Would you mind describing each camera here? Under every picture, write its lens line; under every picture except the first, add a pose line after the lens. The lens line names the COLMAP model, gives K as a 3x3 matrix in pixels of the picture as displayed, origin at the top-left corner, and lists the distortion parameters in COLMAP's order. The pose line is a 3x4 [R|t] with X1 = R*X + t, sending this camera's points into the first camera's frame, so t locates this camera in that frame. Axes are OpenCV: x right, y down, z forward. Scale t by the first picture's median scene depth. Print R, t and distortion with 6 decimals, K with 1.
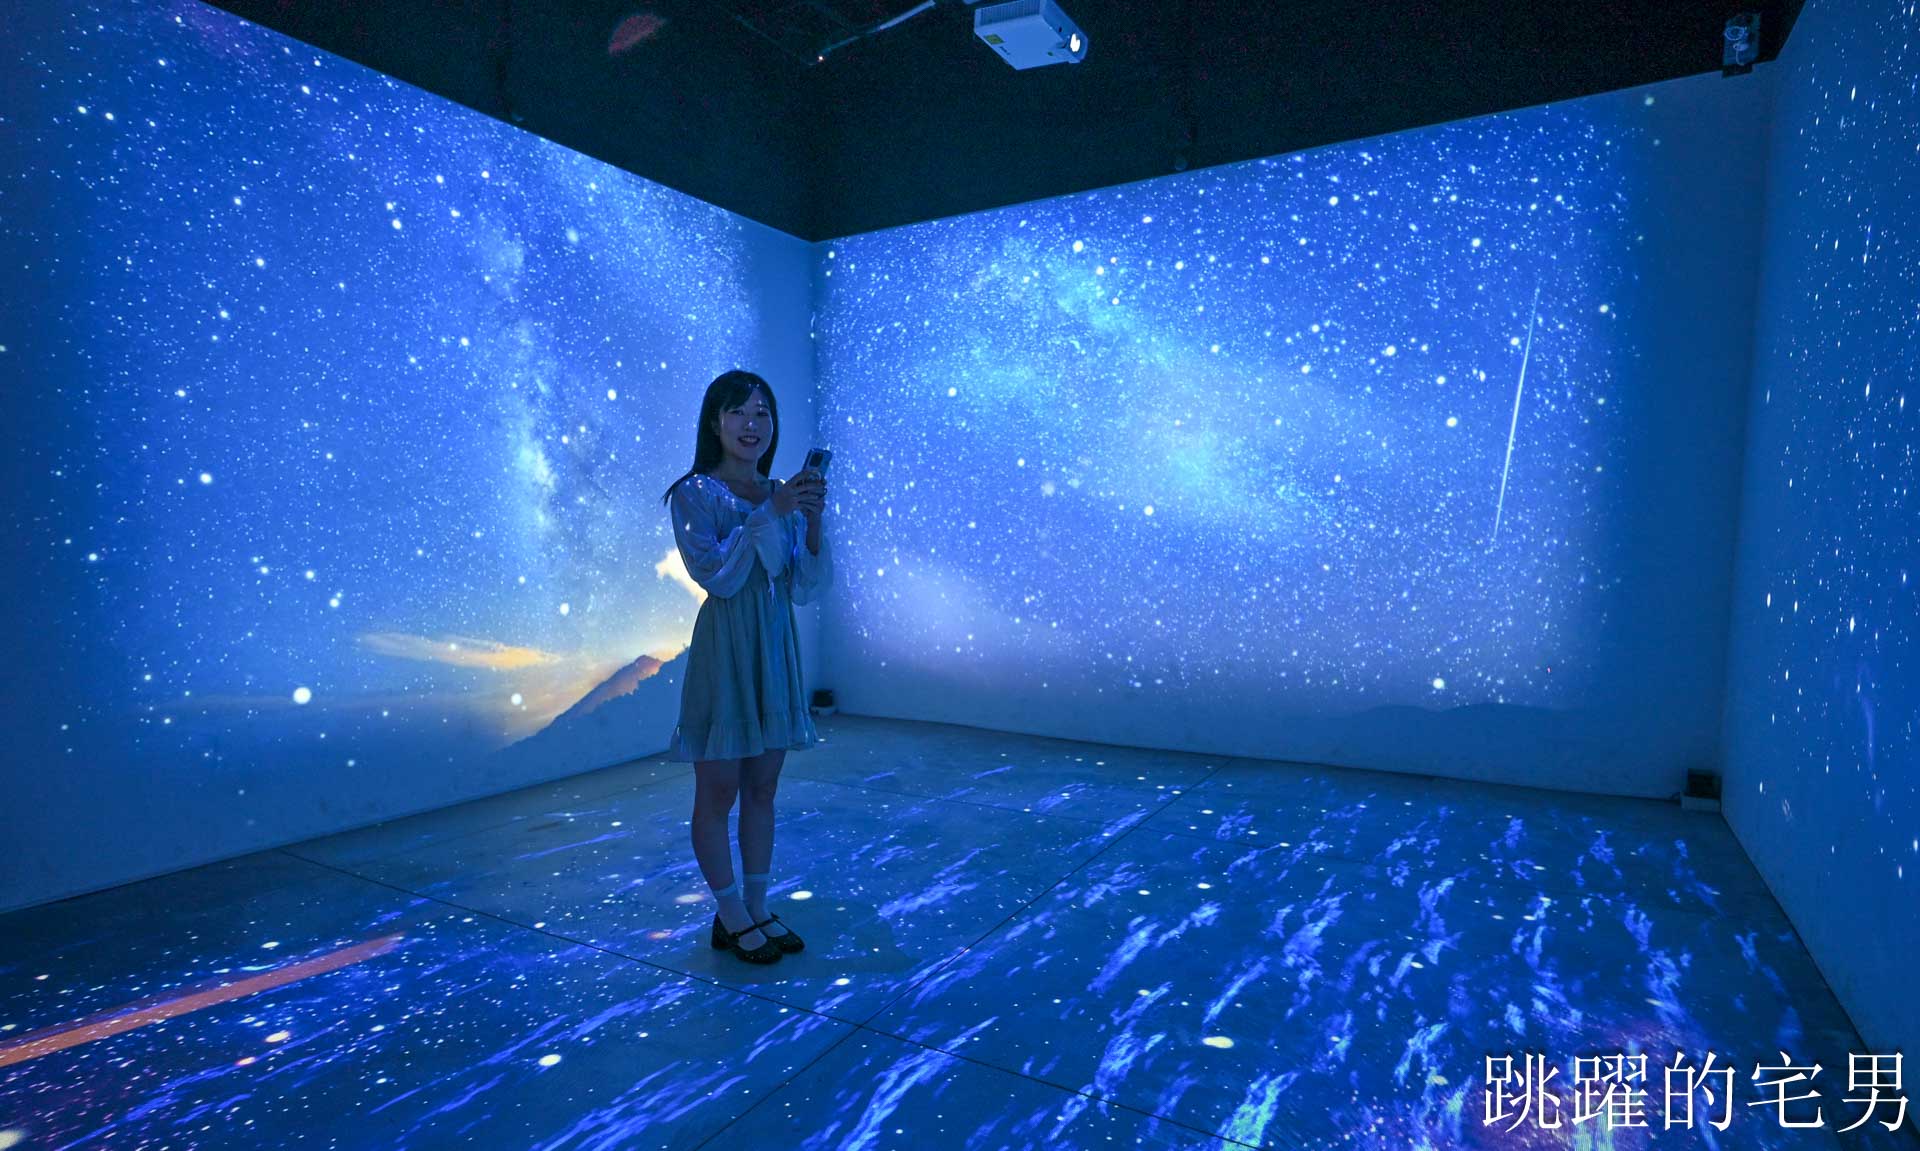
lens RADIAL K [[1017.7, 0, 958.3], [0, 1017.7, 578.3], [0, 0, 1]] dist [-0.003501, 0.000604]
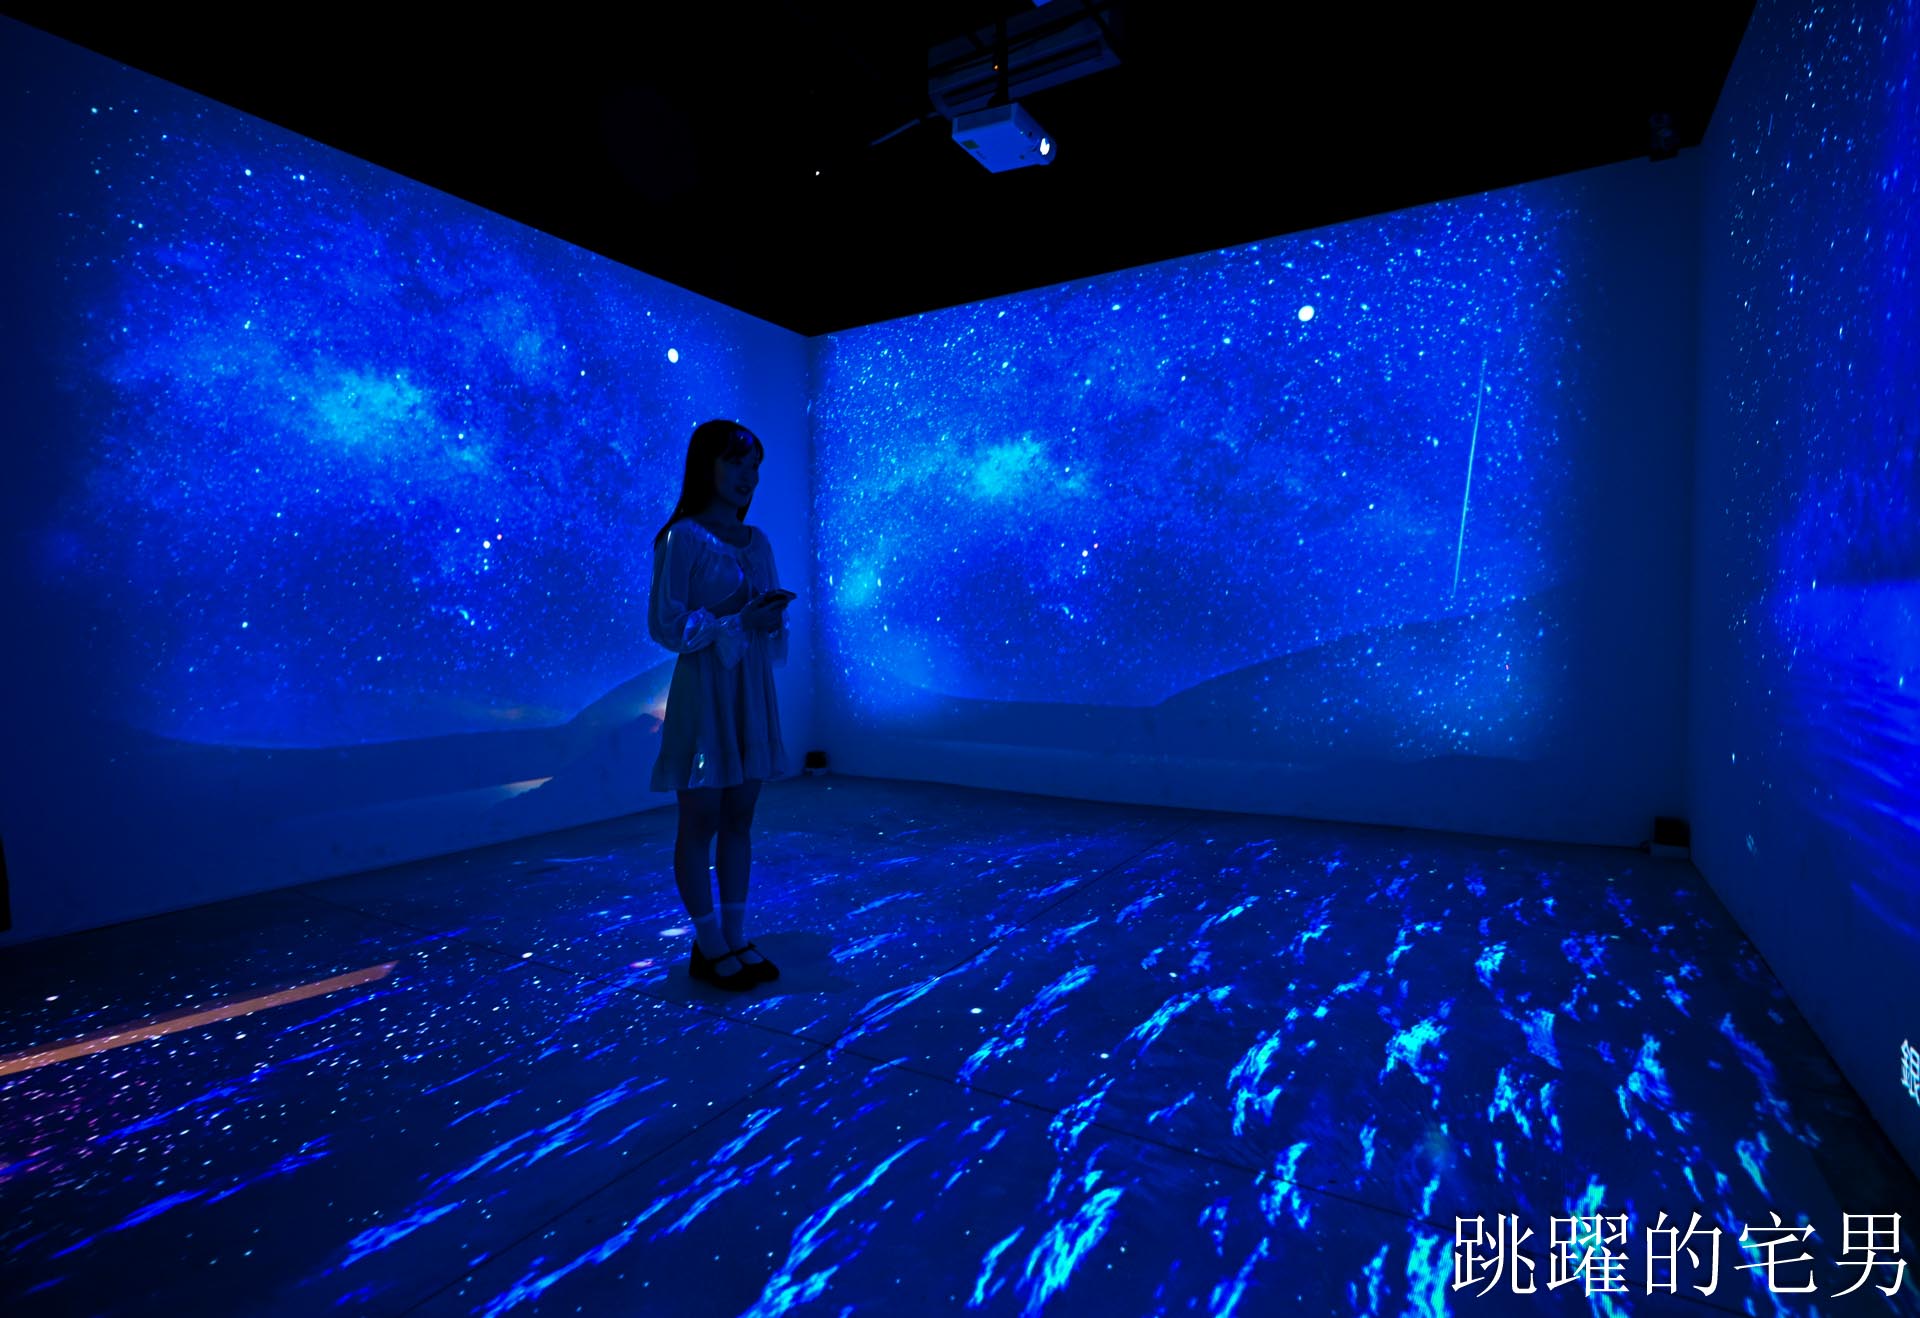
lens RADIAL K [[950.9, 0, 963.5], [0, 950.9, 652.8], [0, 0, 1]] dist [0.000624, -0.001301]
pose [[0.999595, -0.006281, -0.027752, 0.052546], [0.004214, 0.997255, -0.073926, 0.090827], [0.028140, 0.073779, 0.996878, 0.019097]]
